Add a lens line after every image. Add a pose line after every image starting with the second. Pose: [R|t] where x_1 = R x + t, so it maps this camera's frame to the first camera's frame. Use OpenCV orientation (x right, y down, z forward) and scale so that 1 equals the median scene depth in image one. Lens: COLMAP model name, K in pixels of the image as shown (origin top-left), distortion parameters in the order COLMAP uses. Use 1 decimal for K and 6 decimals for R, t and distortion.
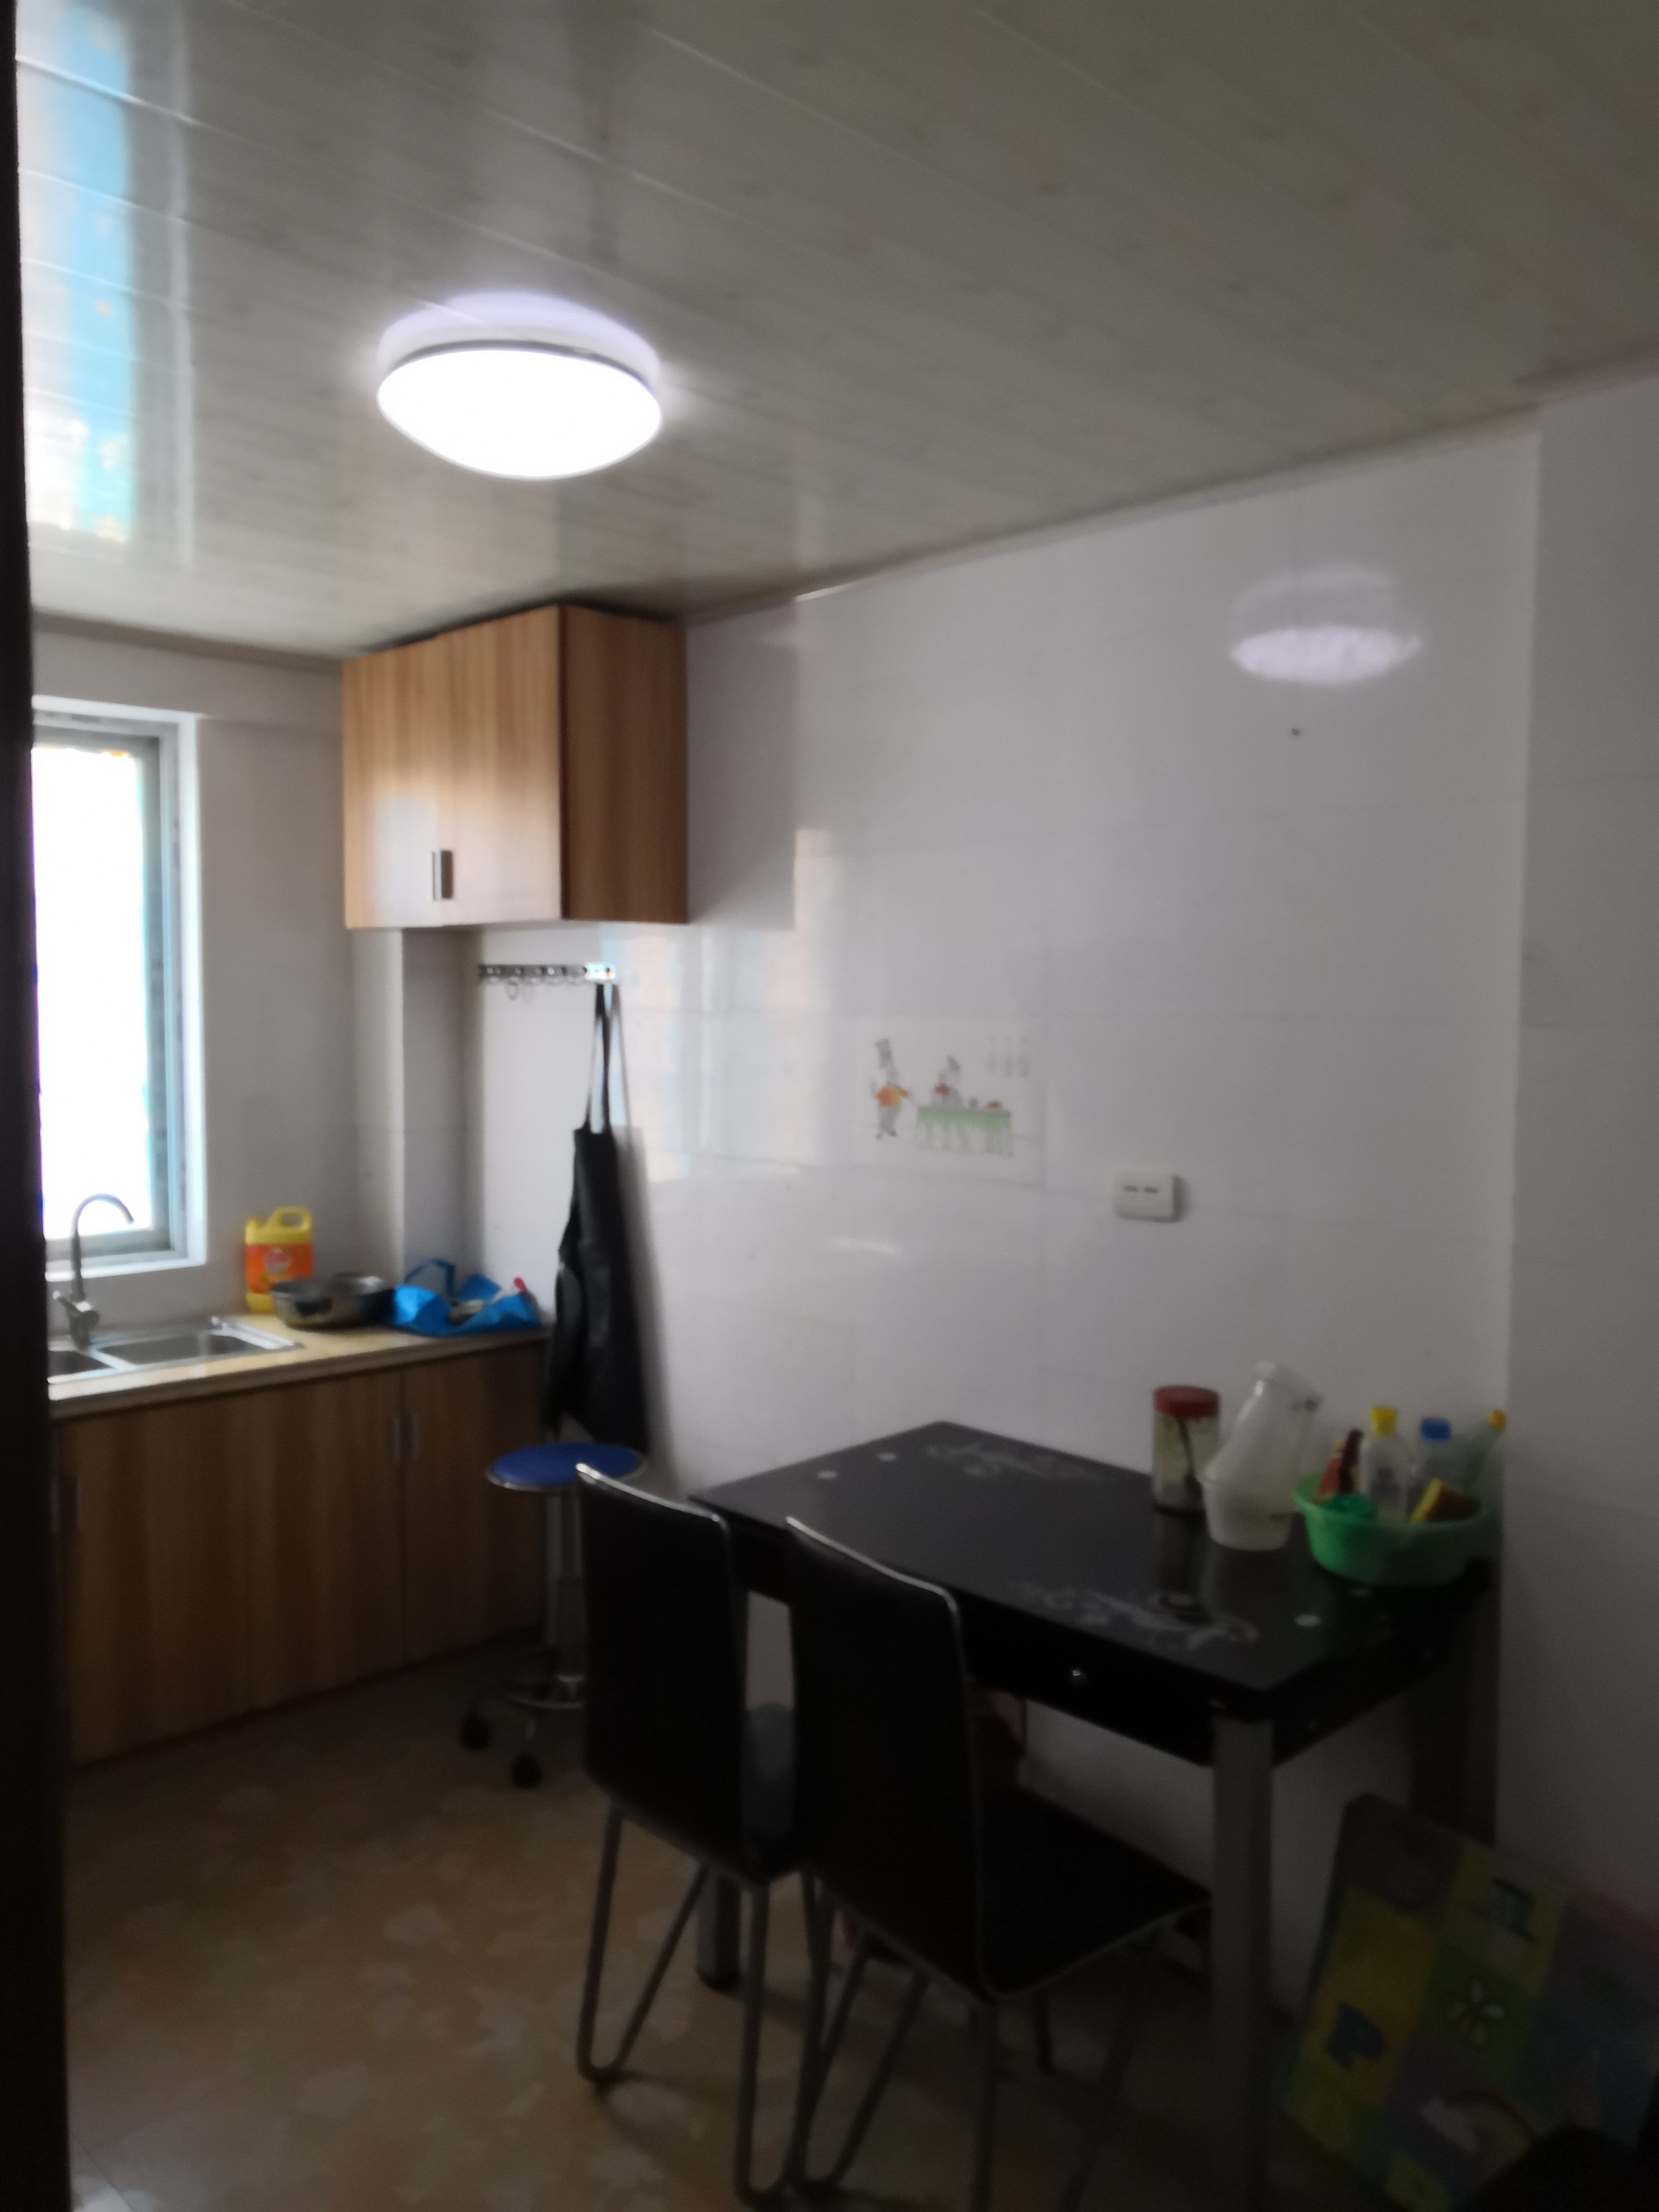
lens RADIAL K [[1725.8, 0, 829.5], [0, 1725.8, 1106.0], [0, 0, 1]] dist [0.091956, -0.231893]
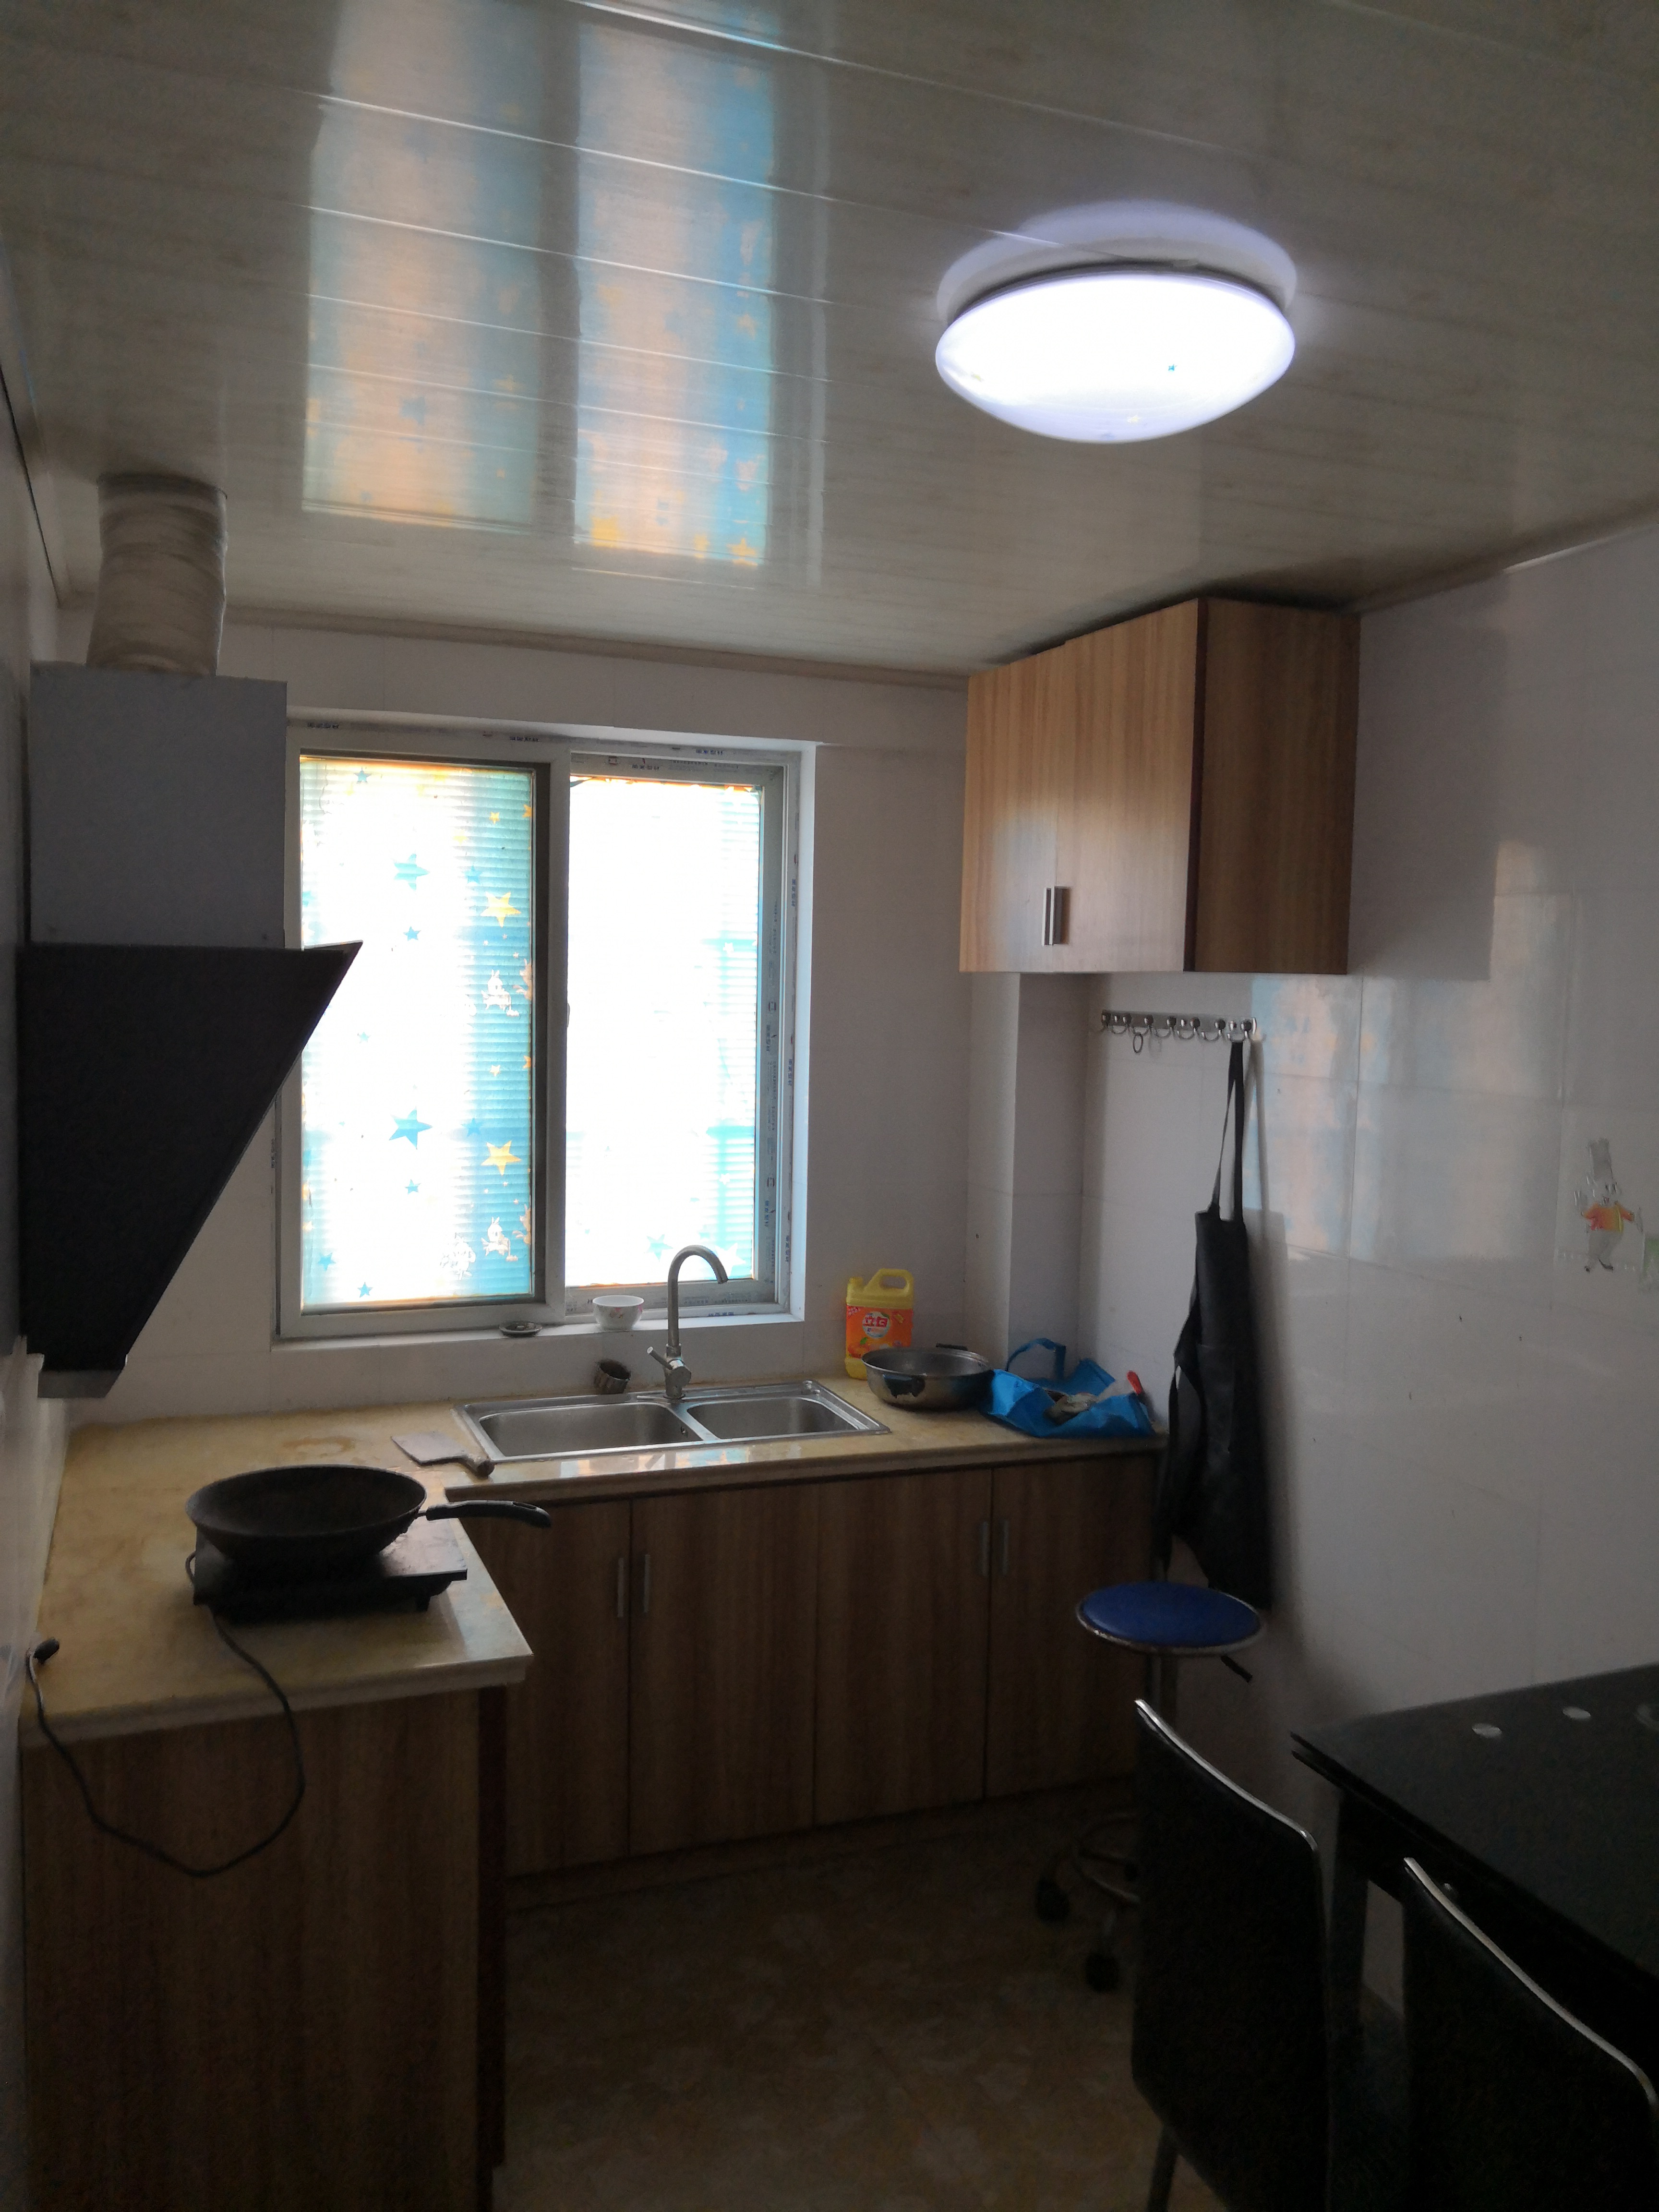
lens RADIAL K [[1704.6, 0, 824.9], [0, 1704.6, 1075.1], [0, 0, 1]] dist [-0.009915, -0.009186]
pose [[0.917096, 0.040493, -0.396604, 0.012097], [-0.043909, 0.999035, 0.000466, -0.045388], [0.396240, 0.016987, 0.917990, 0.159865]]
